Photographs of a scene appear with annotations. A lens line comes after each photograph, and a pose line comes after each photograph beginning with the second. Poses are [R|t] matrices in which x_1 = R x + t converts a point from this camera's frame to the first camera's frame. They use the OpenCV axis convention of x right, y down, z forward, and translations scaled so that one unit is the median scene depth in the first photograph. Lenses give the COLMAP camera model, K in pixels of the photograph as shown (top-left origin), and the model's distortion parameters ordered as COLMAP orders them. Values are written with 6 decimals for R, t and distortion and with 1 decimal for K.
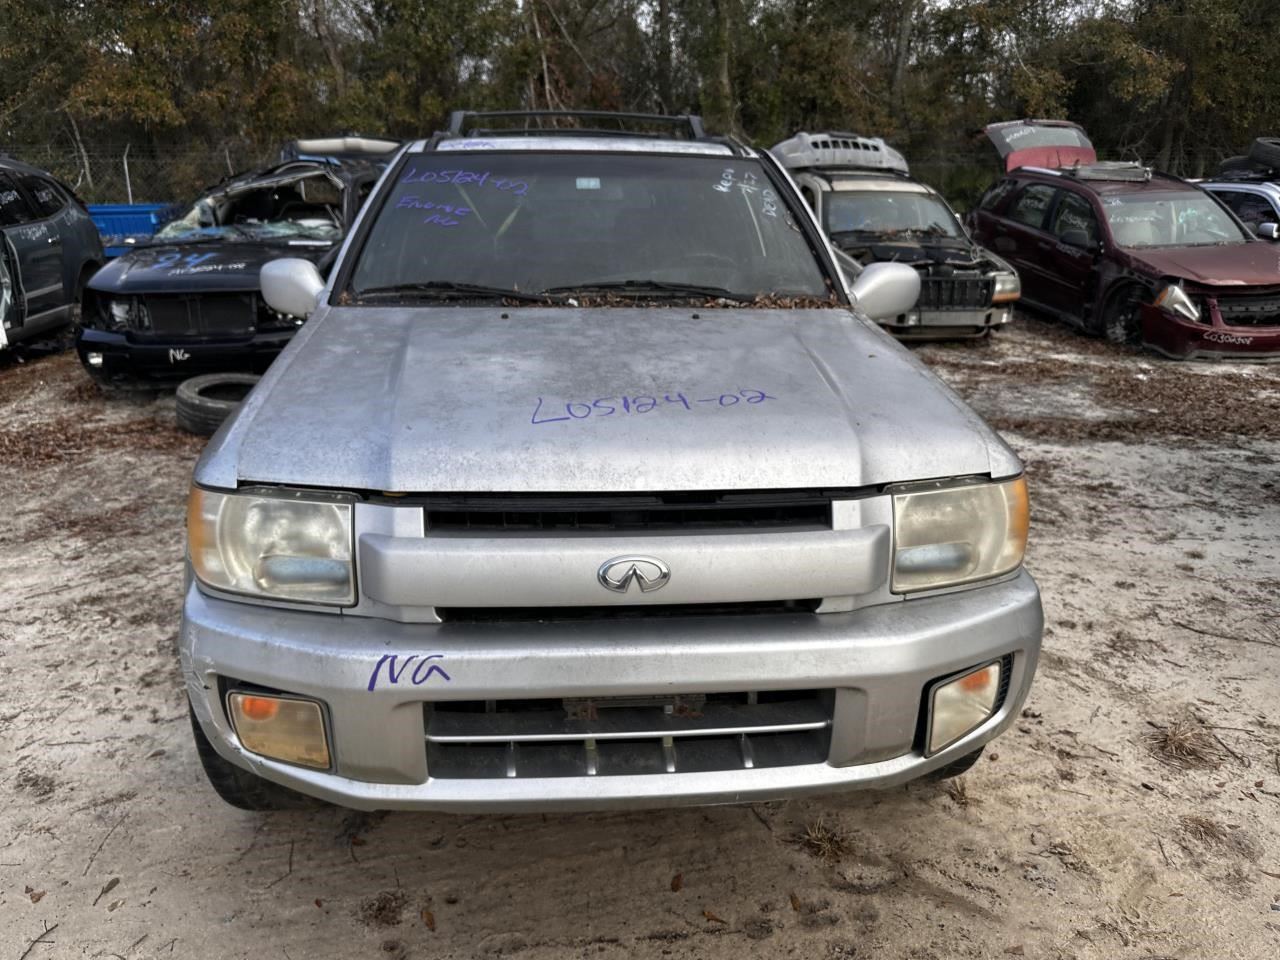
lens RADIAL K [[936.4, 0, 640.0], [0, 936.4, 480.0], [0, 0, 1]] dist [0.002794, 0.002561]
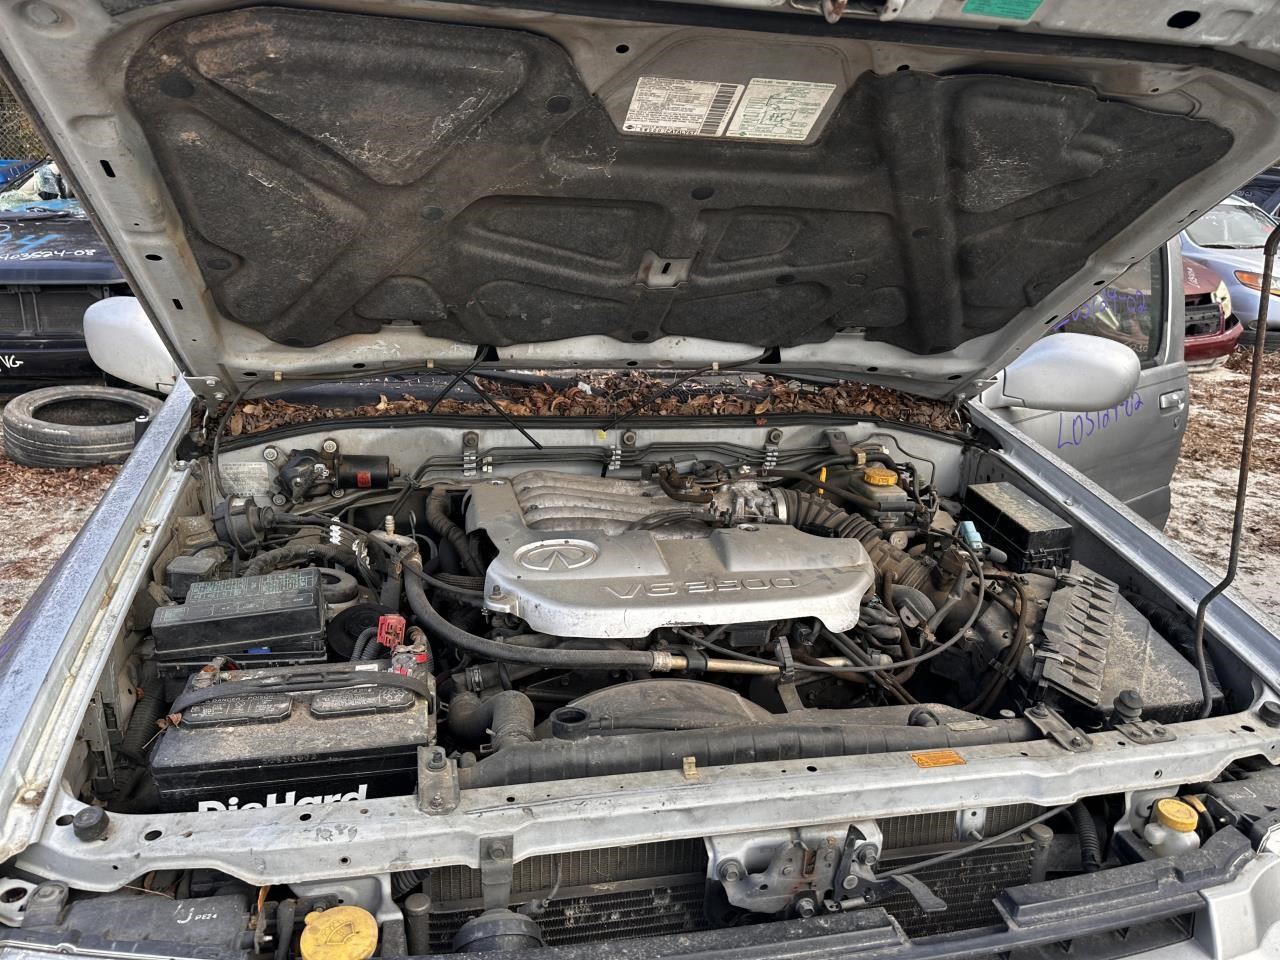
lens RADIAL K [[905.1, 0, 639.3], [0, 905.1, 474.9], [0, 0, 1]] dist [0.049897, -0.054554]
pose [[0.992844, 0.006413, 0.119243, -0.043410], [-0.009548, 0.999623, 0.025740, -0.055419], [-0.119033, -0.026694, 0.992531, 0.138322]]
